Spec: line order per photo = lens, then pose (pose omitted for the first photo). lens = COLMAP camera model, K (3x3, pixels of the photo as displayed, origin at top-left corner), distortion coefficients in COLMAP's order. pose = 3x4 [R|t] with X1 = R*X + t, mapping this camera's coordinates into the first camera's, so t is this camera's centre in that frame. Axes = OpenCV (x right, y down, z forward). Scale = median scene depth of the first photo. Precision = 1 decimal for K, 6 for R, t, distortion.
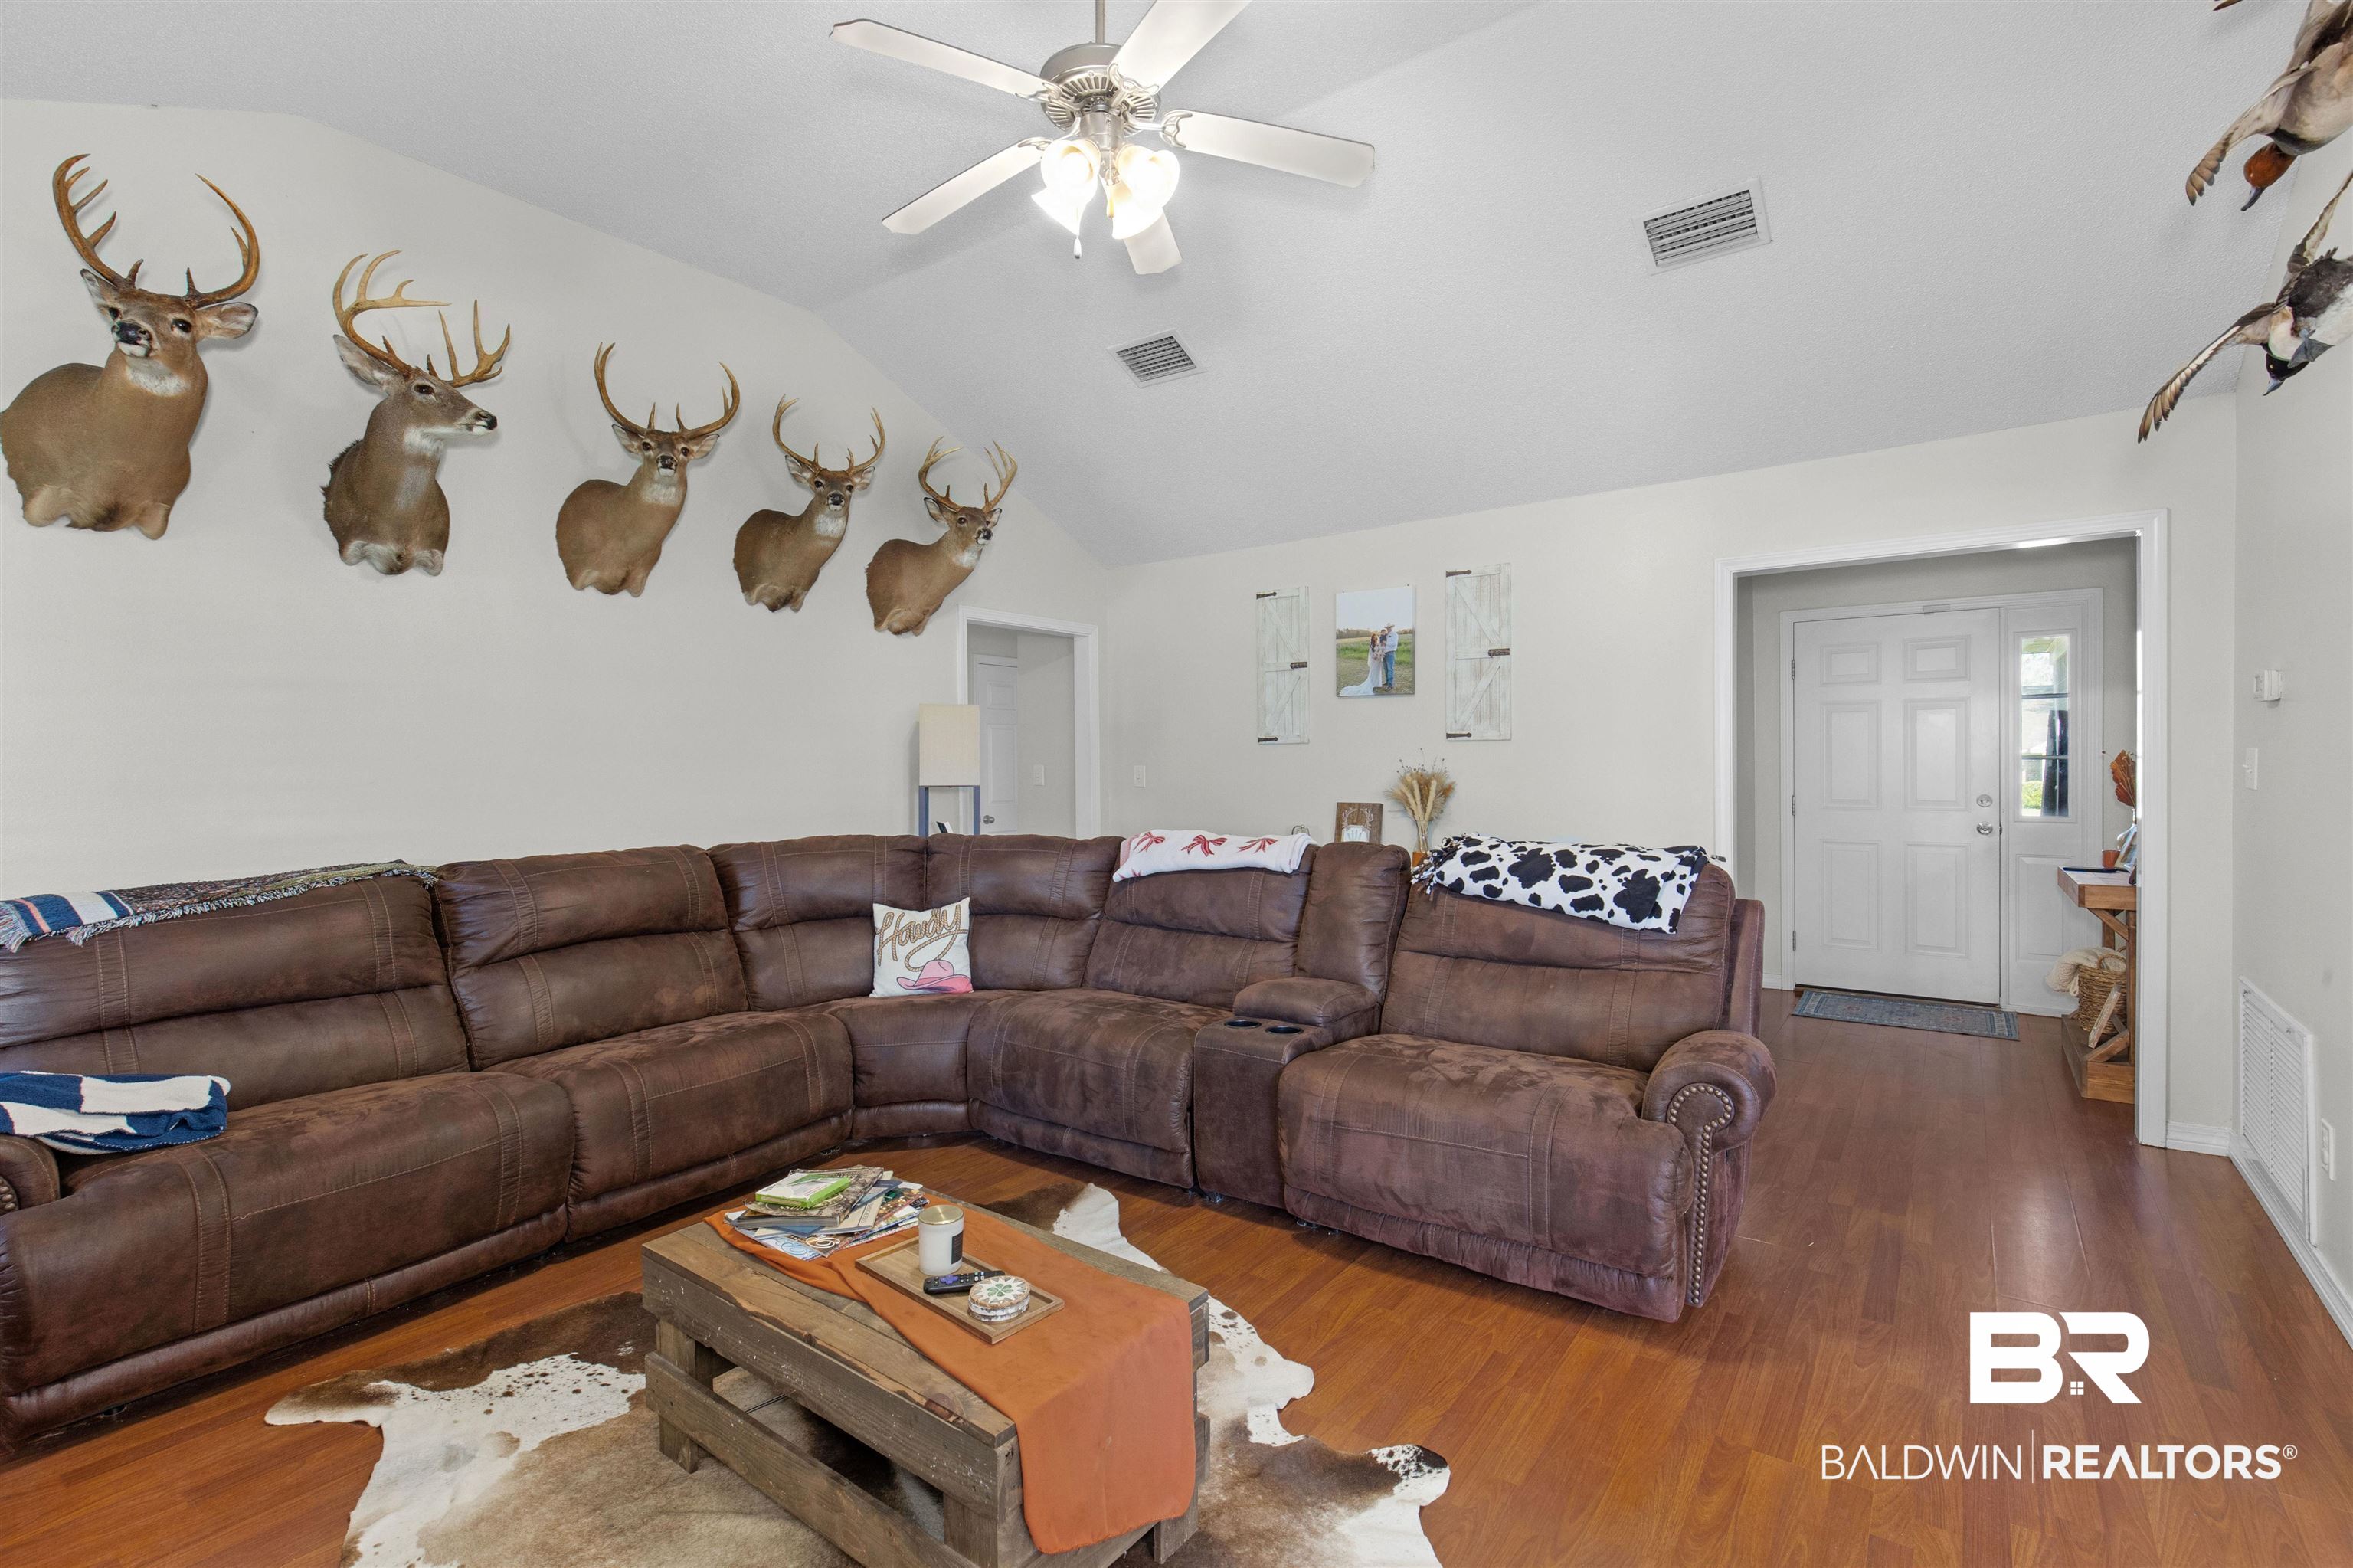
lens RADIAL K [[1068.0, 0, 1178.0], [0, 1068.0, 775.6], [0, 0, 1]] dist [0.001496, 0.000140]
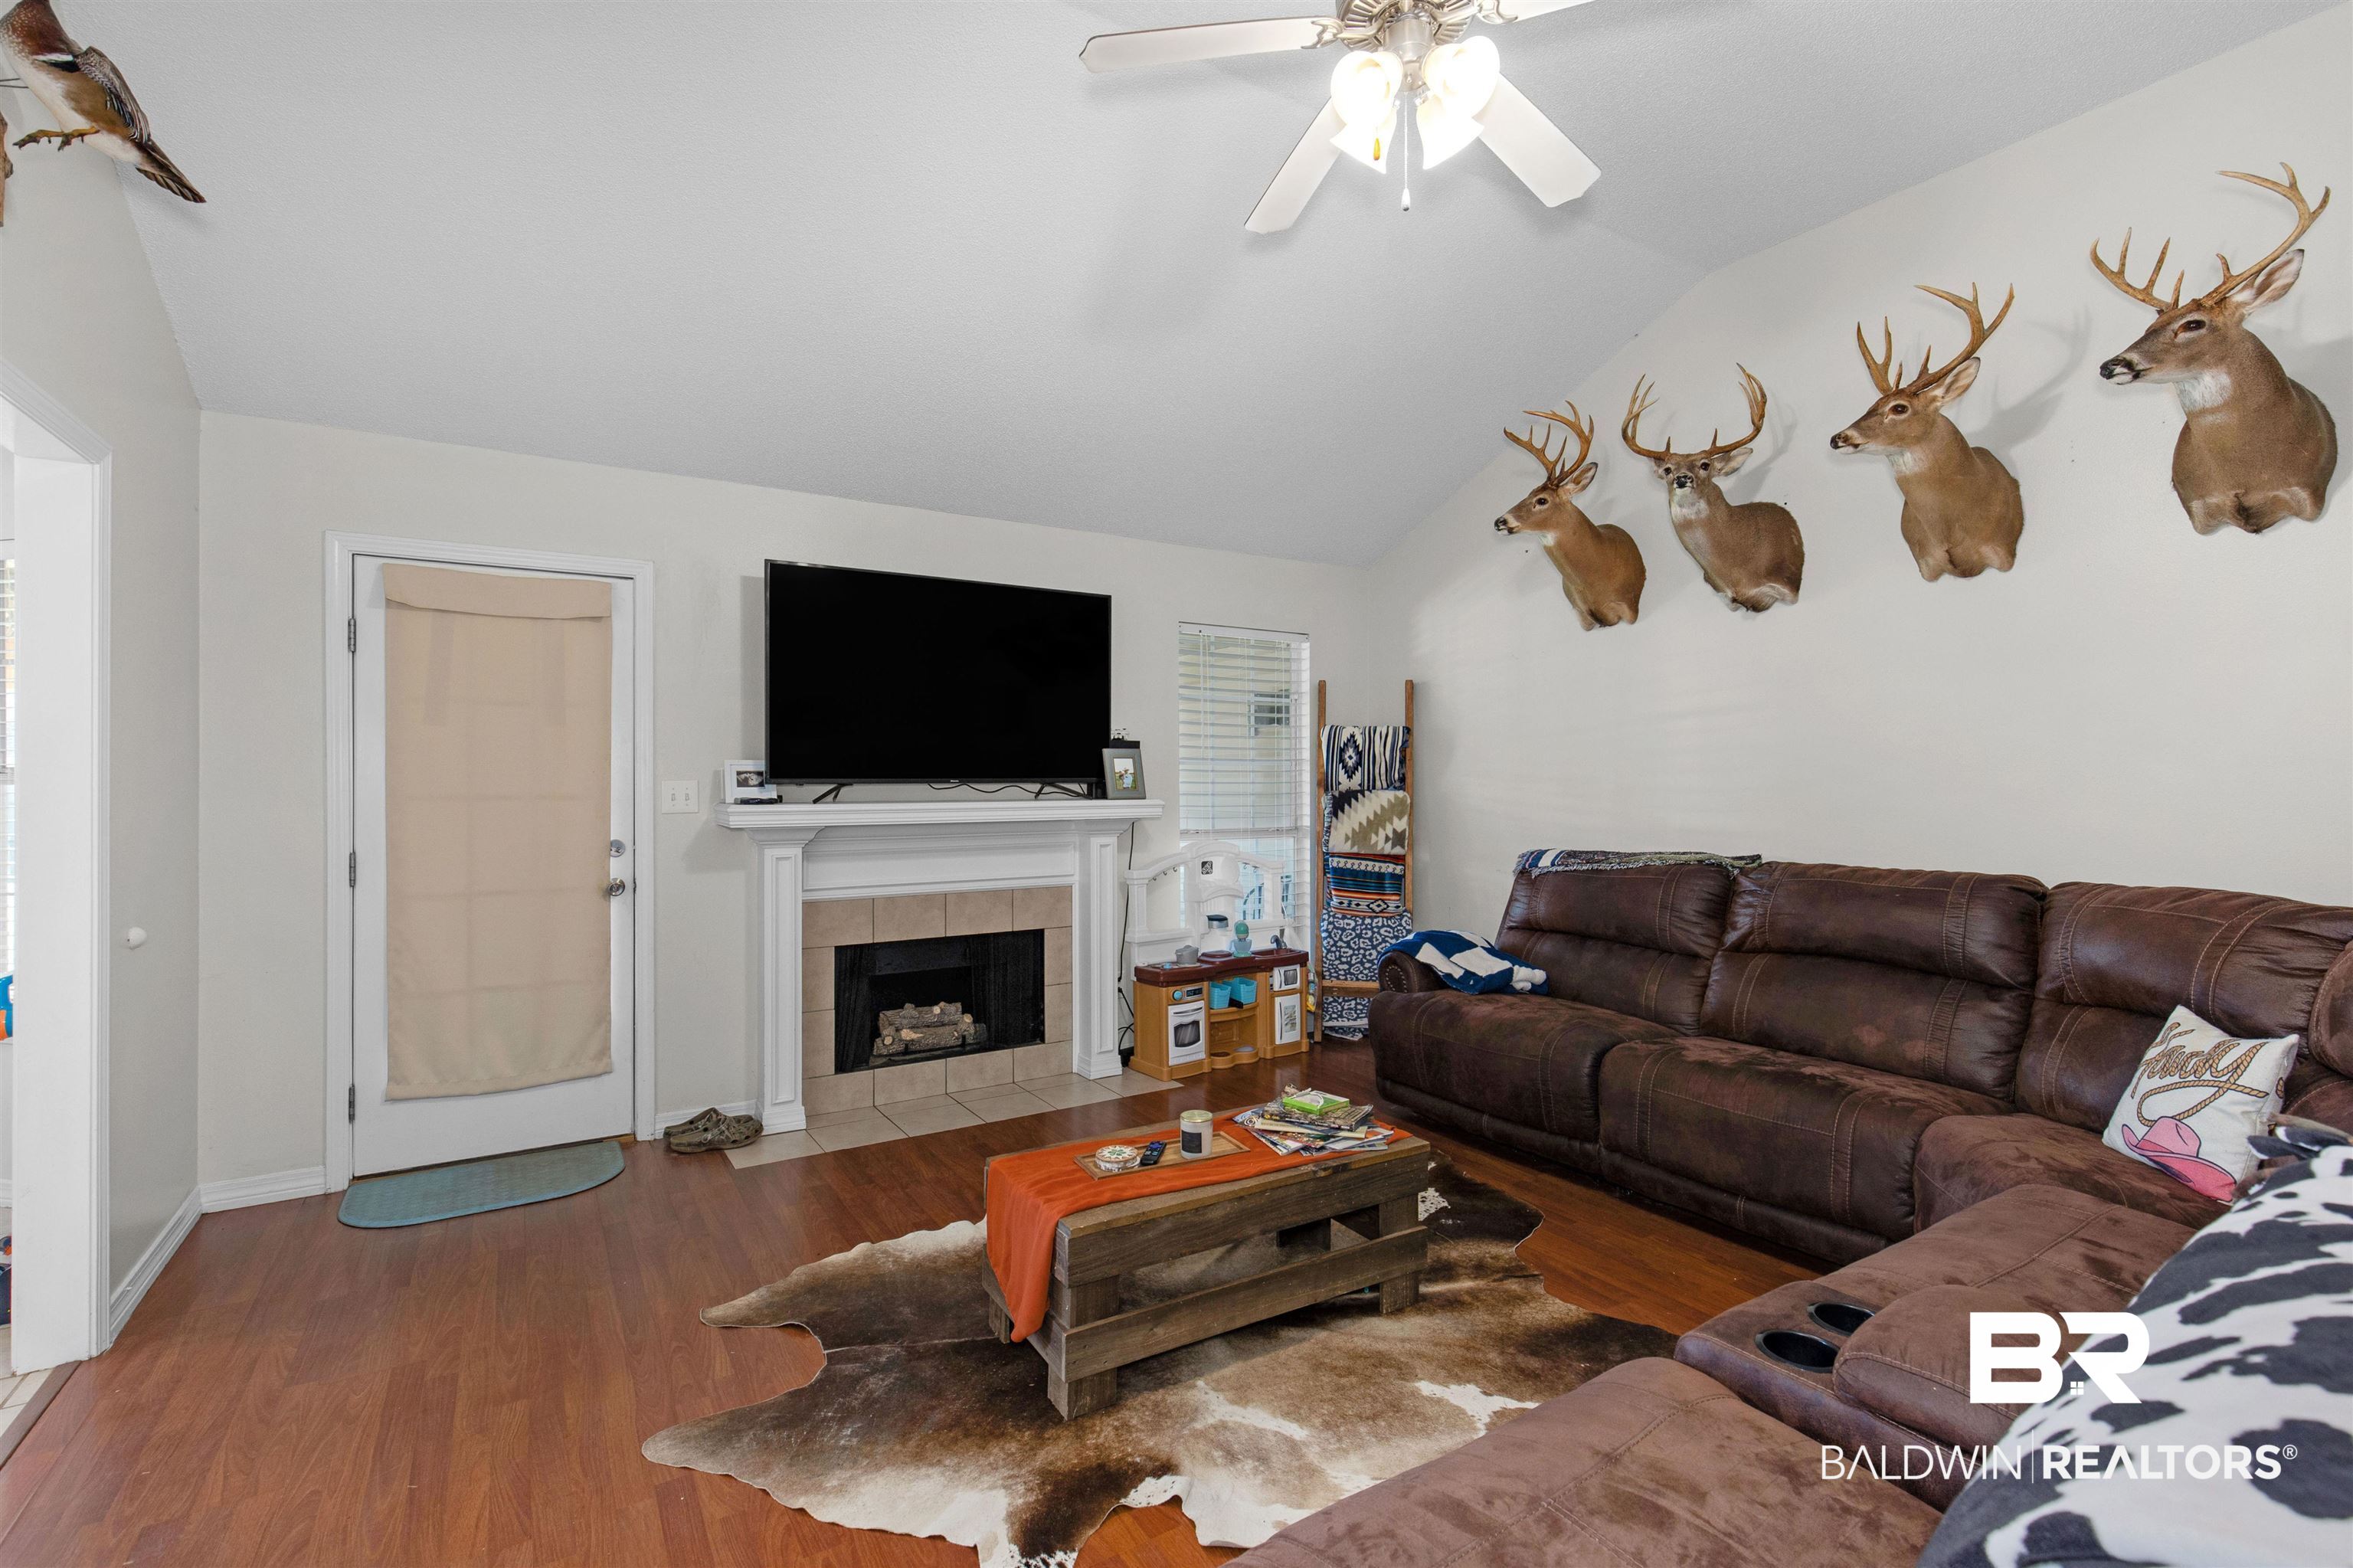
lens RADIAL K [[1072.2, 0, 1202.1], [0, 1072.2, 774.9], [0, 0, 1]] dist [0.000505, 0.000293]
pose [[-0.359183, 0.007534, -0.933237, 0.736133], [-0.005518, 0.999933, 0.010196, -0.021494], [0.933251, 0.008811, -0.359117, 1.067580]]
